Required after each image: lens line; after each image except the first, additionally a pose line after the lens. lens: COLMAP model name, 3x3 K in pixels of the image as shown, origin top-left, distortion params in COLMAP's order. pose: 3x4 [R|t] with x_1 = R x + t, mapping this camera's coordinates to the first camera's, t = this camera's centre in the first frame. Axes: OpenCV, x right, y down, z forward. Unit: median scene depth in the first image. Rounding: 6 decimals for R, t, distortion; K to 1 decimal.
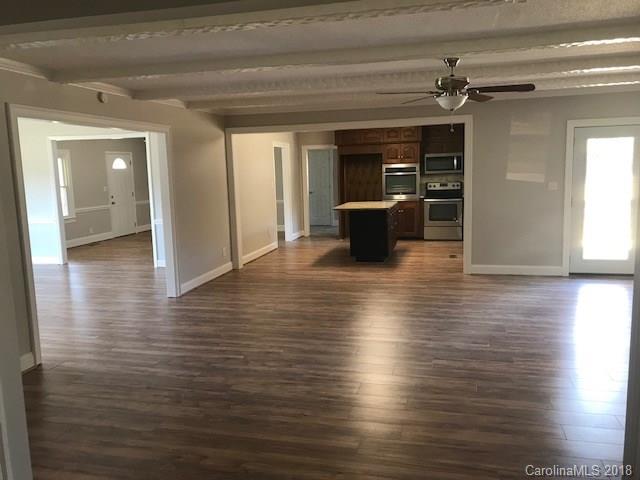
lens RADIAL K [[523.3, 0, 316.4], [0, 523.3, 237.7], [0, 0, 1]] dist [0.008801, 0.003023]
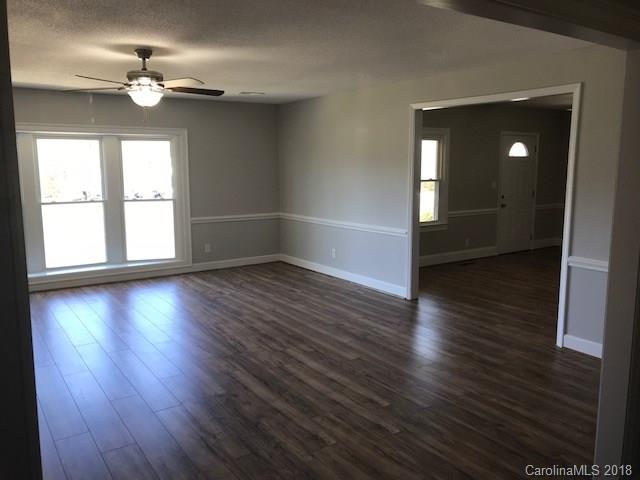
lens RADIAL K [[523.3, 0, 316.4], [0, 523.3, 237.7], [0, 0, 1]] dist [0.008801, 0.003023]
pose [[0.745031, 0.116172, -0.656836, -0.120031], [-0.105414, 0.992849, 0.056033, -0.040669], [0.658648, 0.027493, 0.751949, 0.343361]]
